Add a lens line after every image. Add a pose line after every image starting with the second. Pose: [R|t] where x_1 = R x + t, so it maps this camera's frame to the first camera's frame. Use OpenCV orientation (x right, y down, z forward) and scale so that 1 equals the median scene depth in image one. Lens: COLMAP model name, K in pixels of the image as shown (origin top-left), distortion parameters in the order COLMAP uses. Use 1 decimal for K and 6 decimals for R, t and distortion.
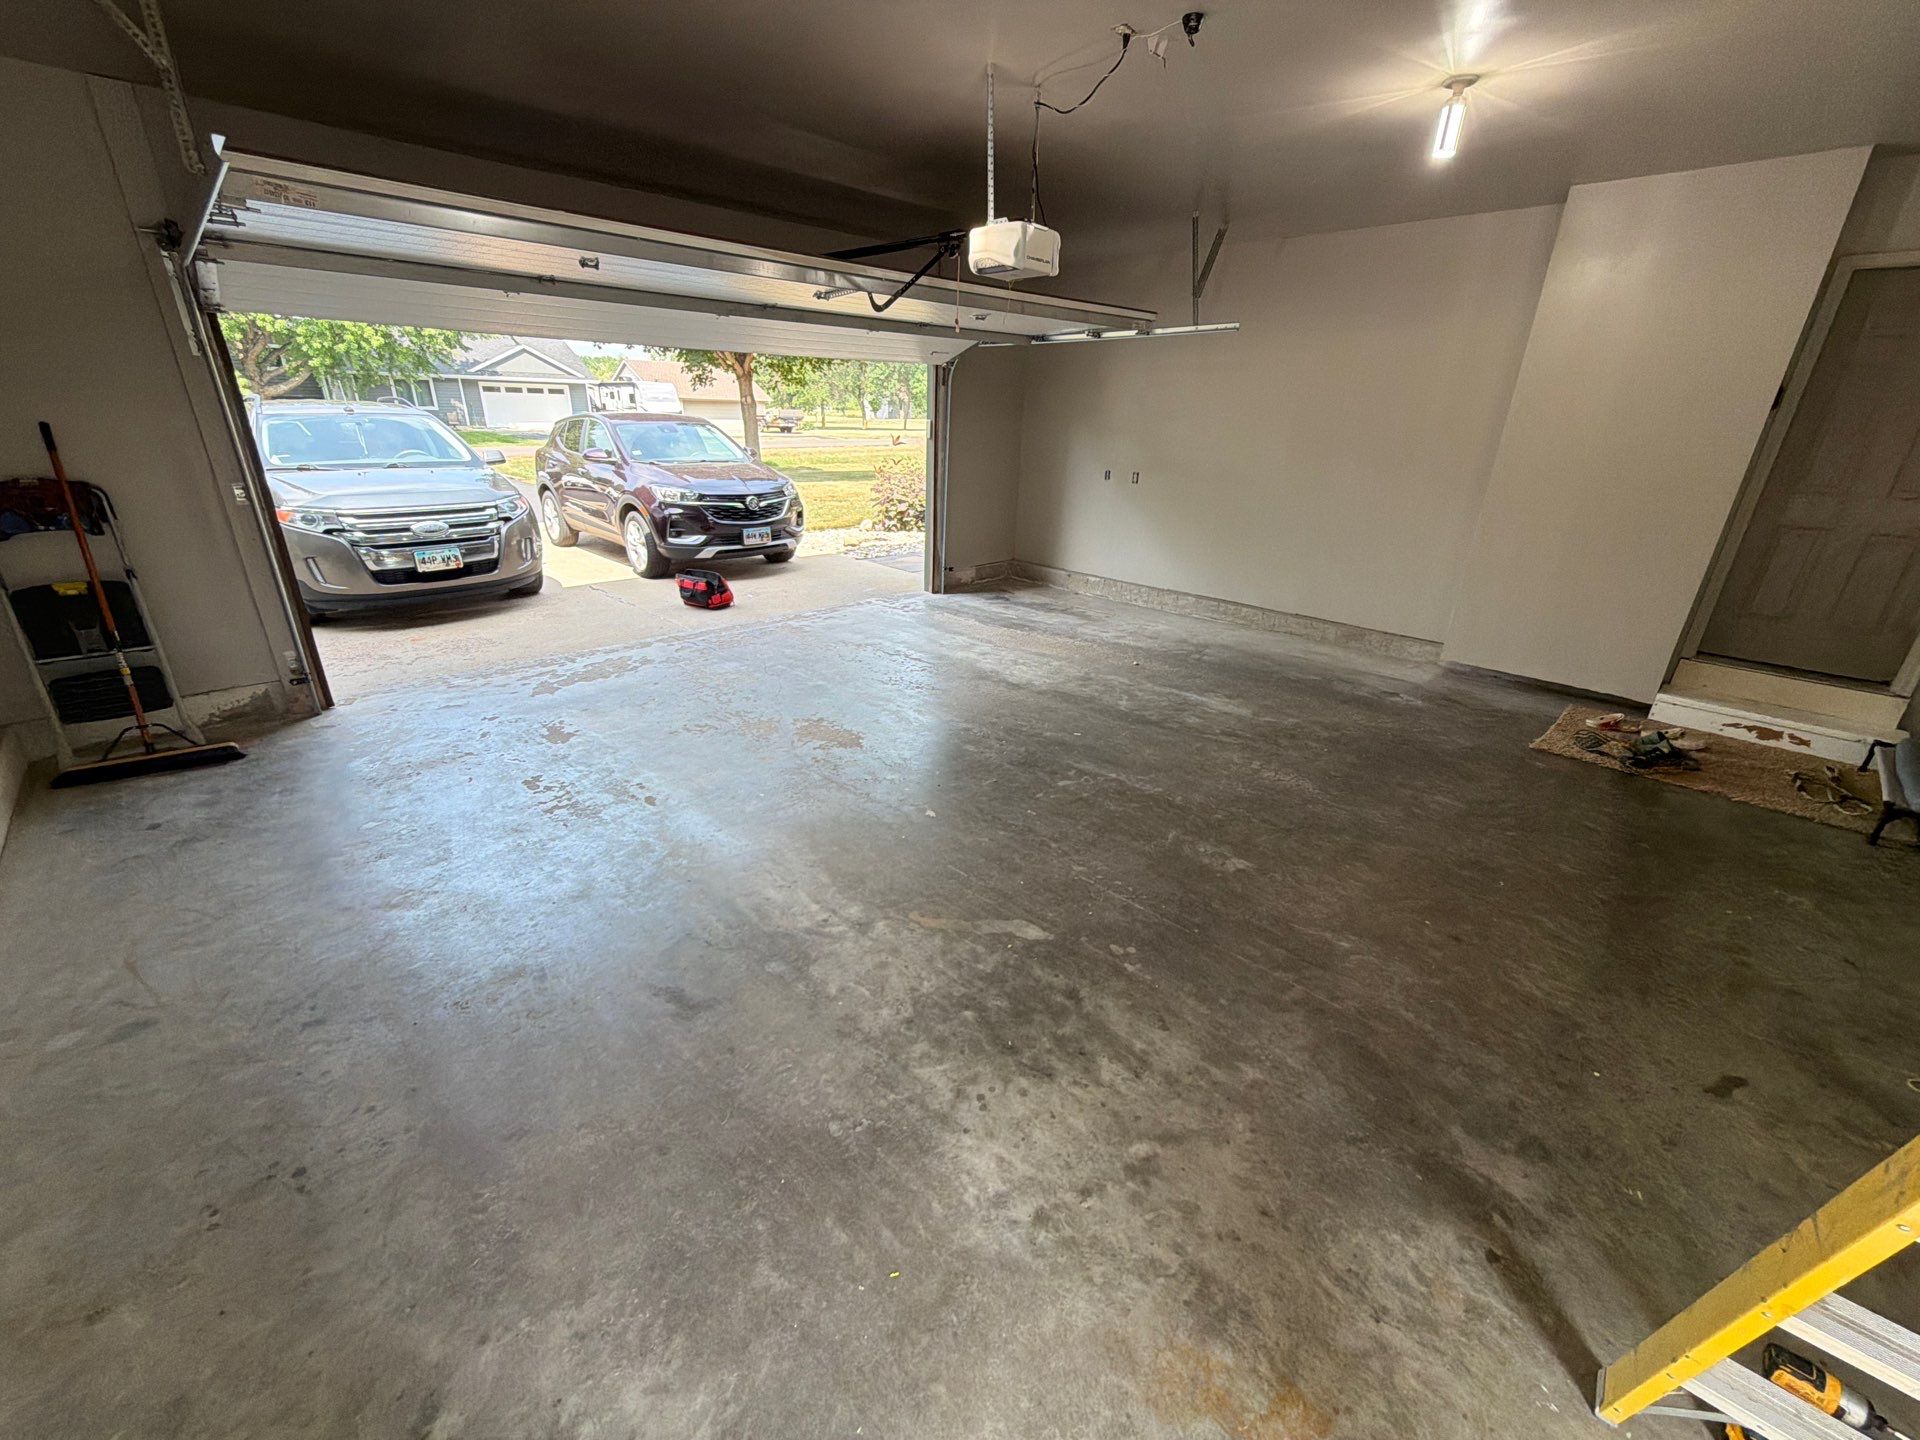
lens RADIAL K [[765.3, 0, 956.9], [0, 765.3, 720.4], [0, 0, 1]] dist [-0.000003, 0.000276]
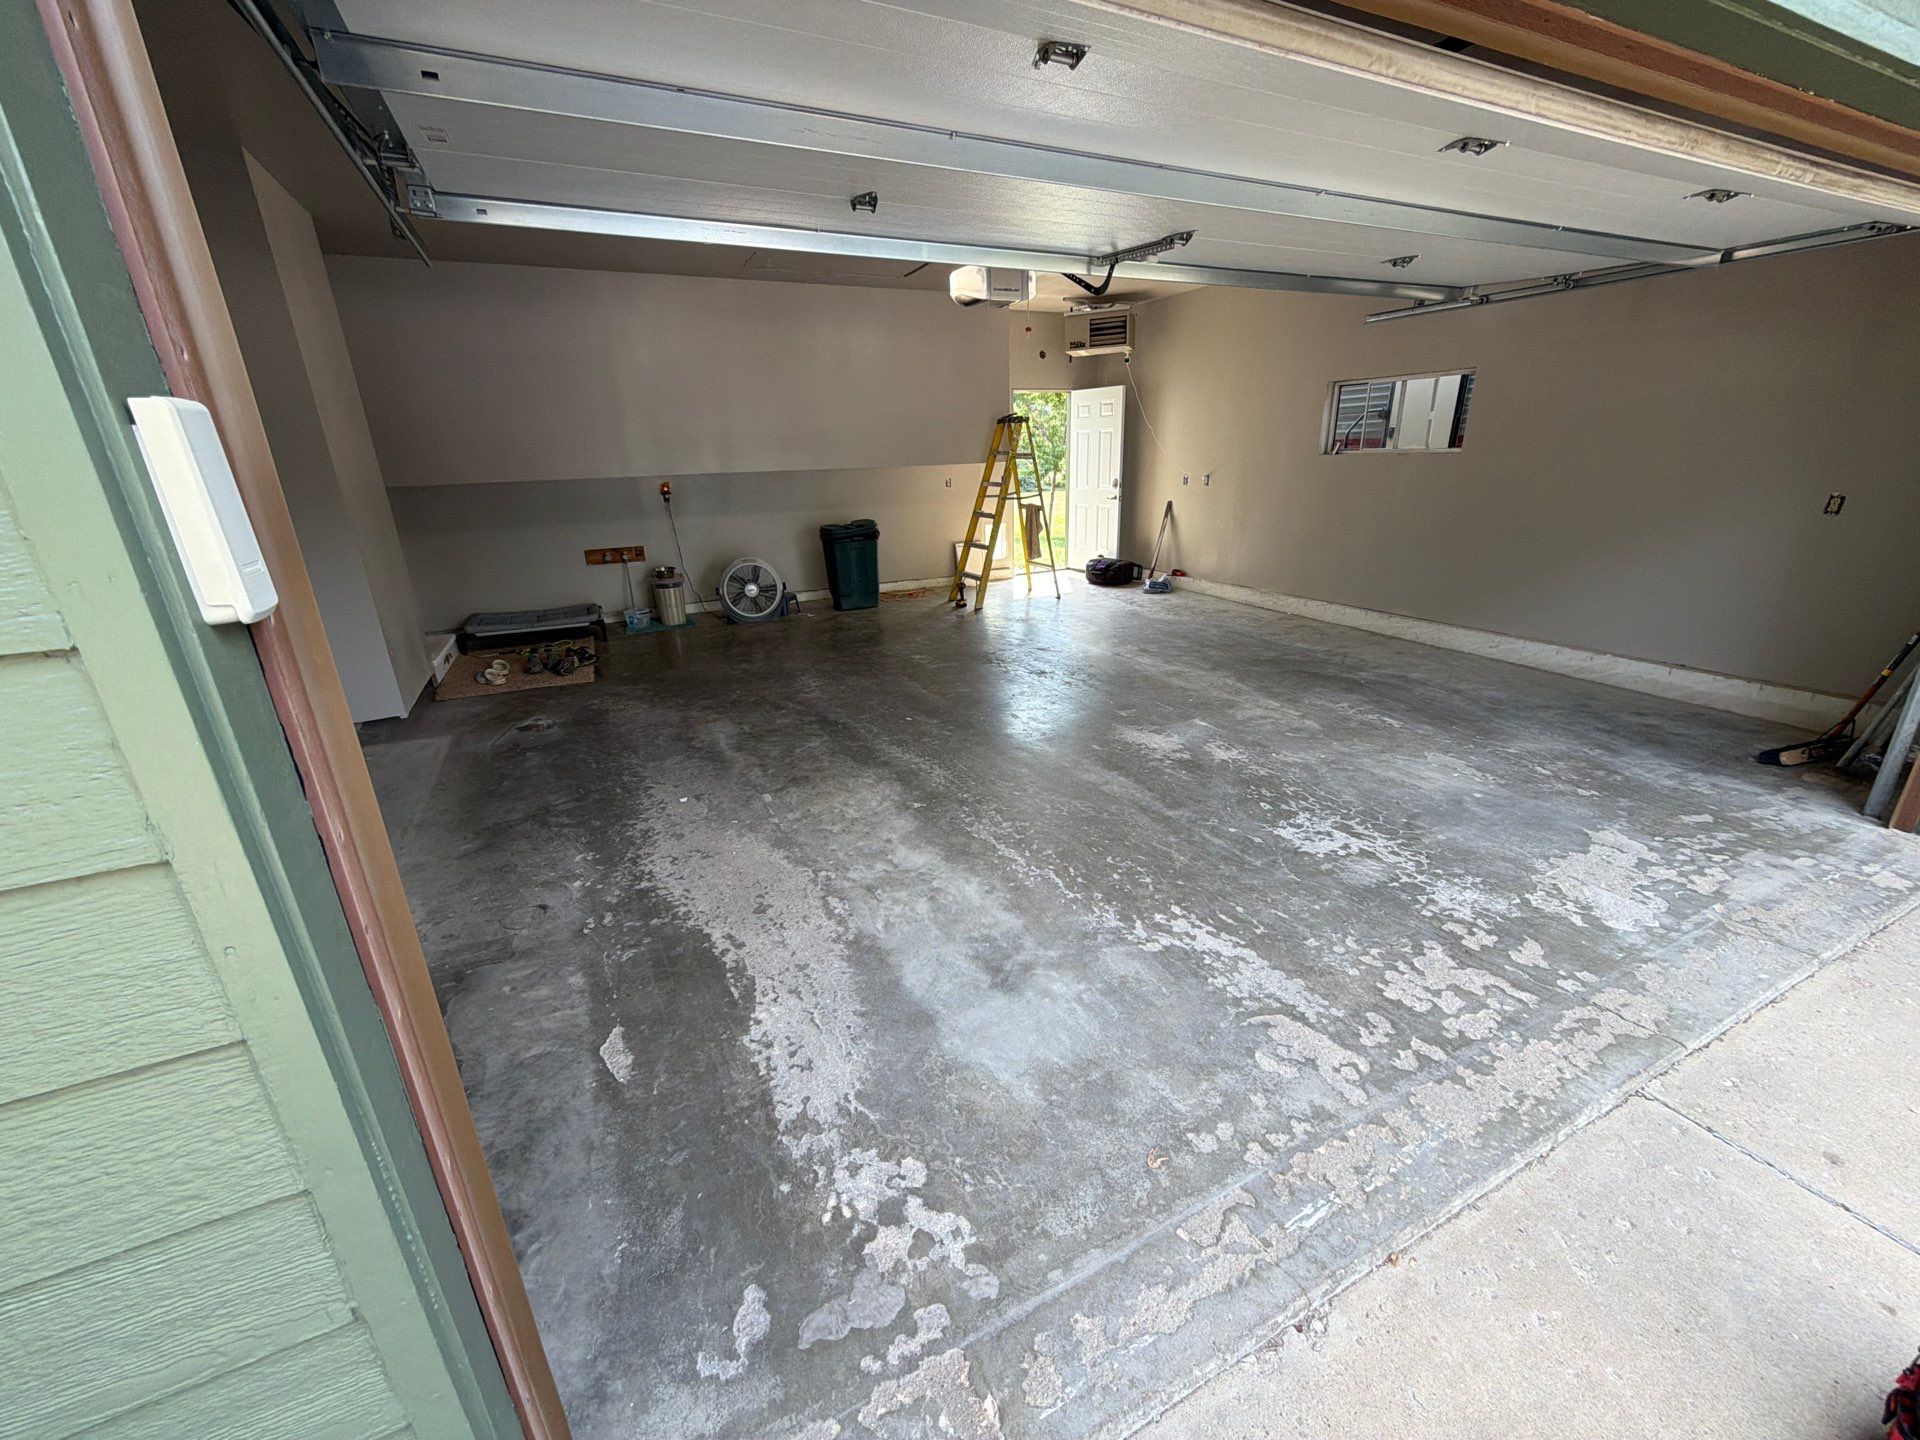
lens RADIAL K [[765.3, 0, 956.9], [0, 765.3, 720.4], [0, 0, 1]] dist [-0.000003, 0.000276]
pose [[-0.949161, -0.102572, 0.297611, -0.196789], [0.124448, 0.746140, 0.654055, -0.588472], [-0.289147, 0.657840, -0.695442, 1.515412]]
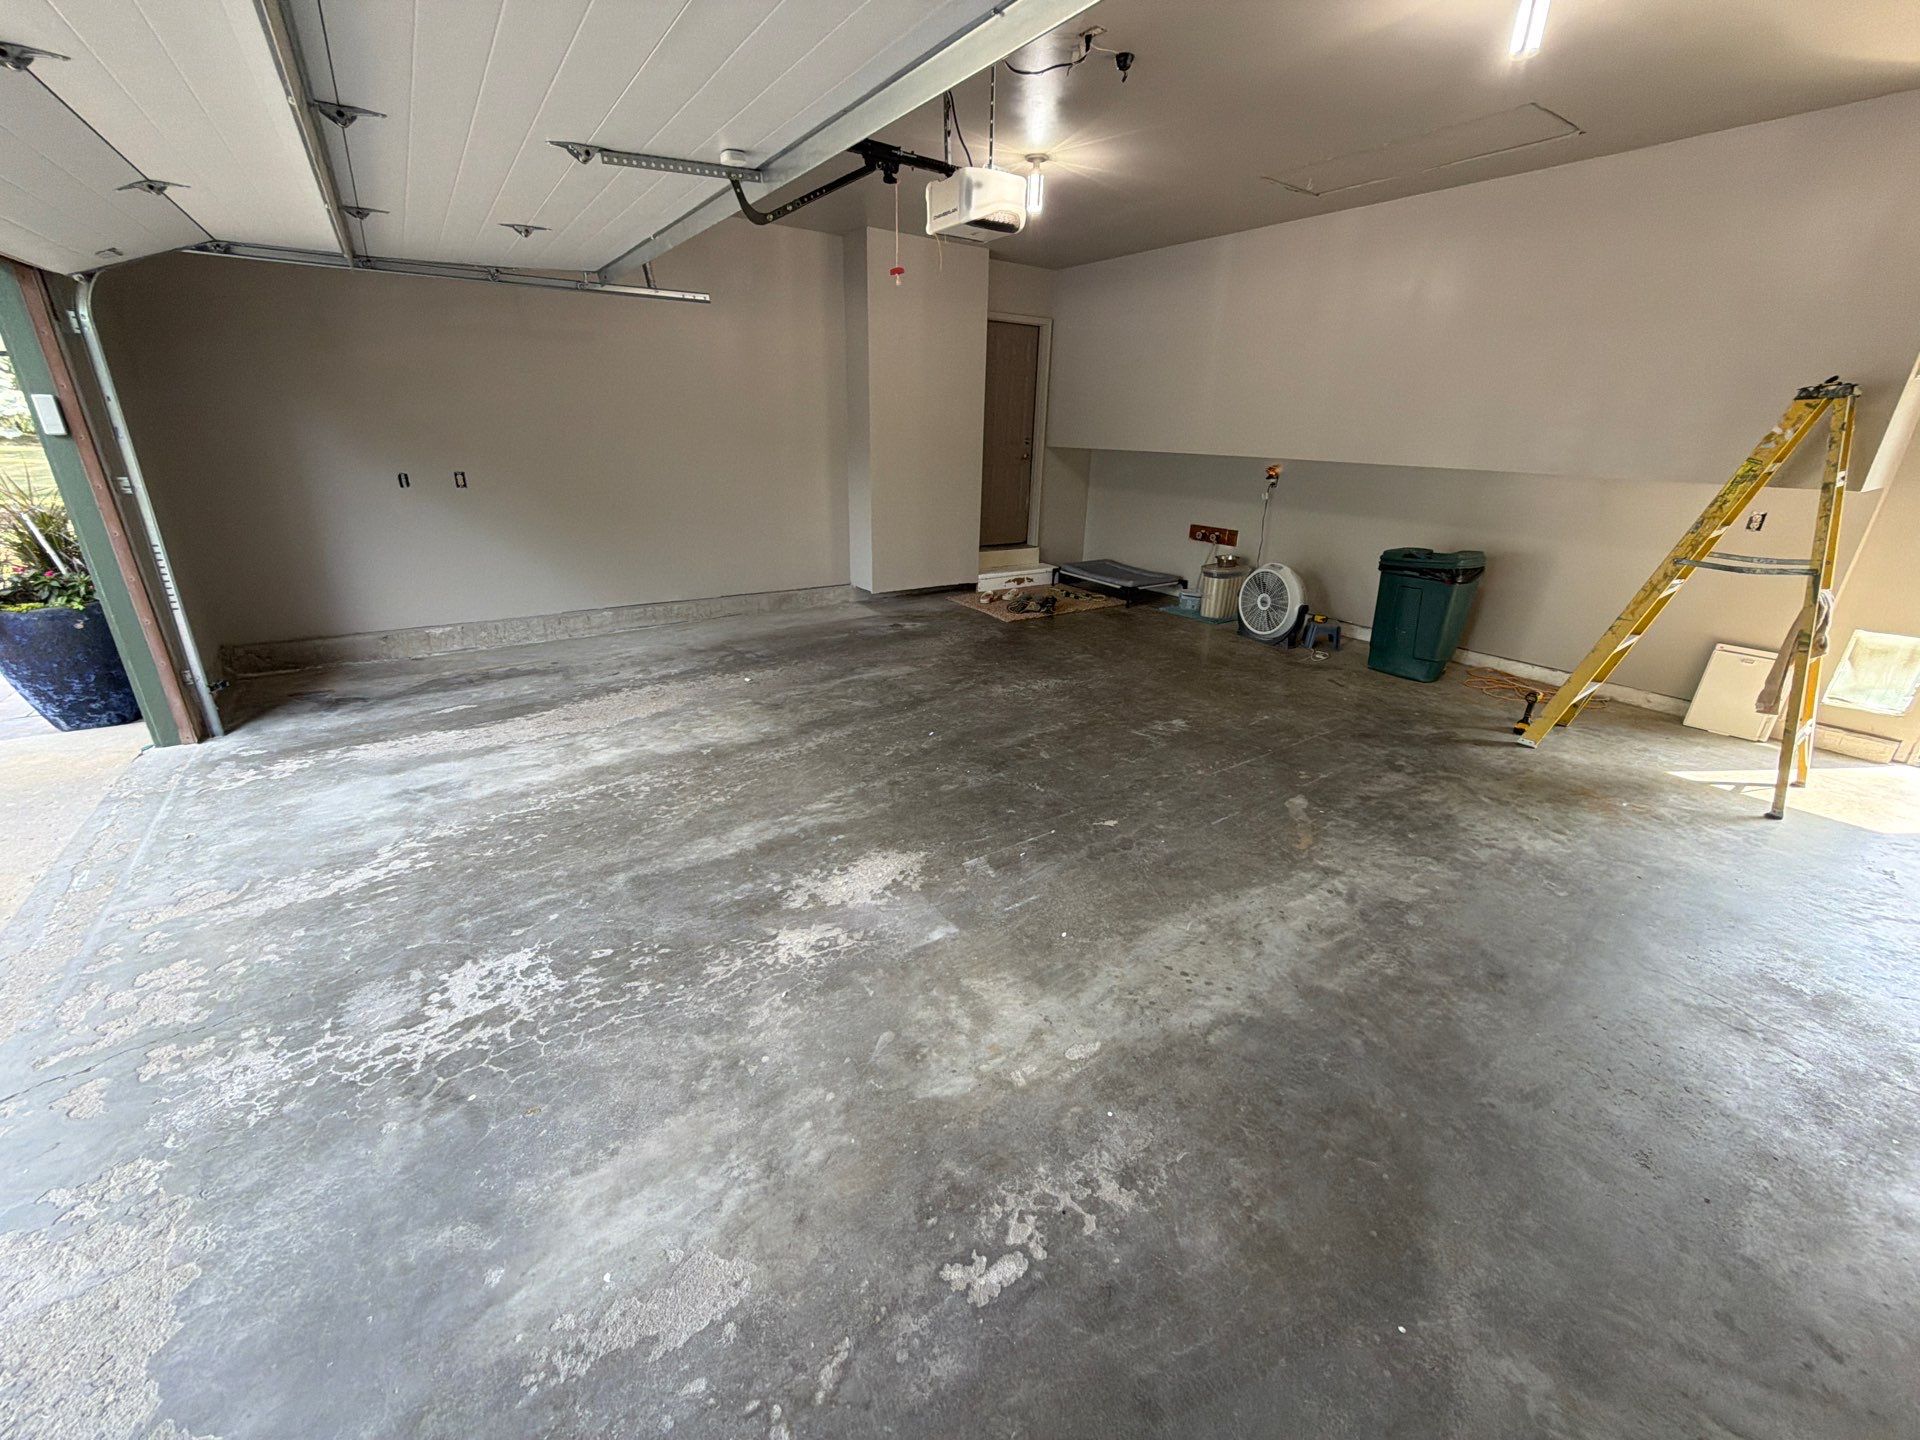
lens RADIAL K [[765.3, 0, 956.9], [0, 765.3, 720.4], [0, 0, 1]] dist [-0.000003, 0.000276]
pose [[0.176884, -0.373278, 0.910701, -0.615131], [0.353474, 0.887653, 0.295177, -0.234695], [-0.918569, 0.269697, 0.288955, 0.607469]]
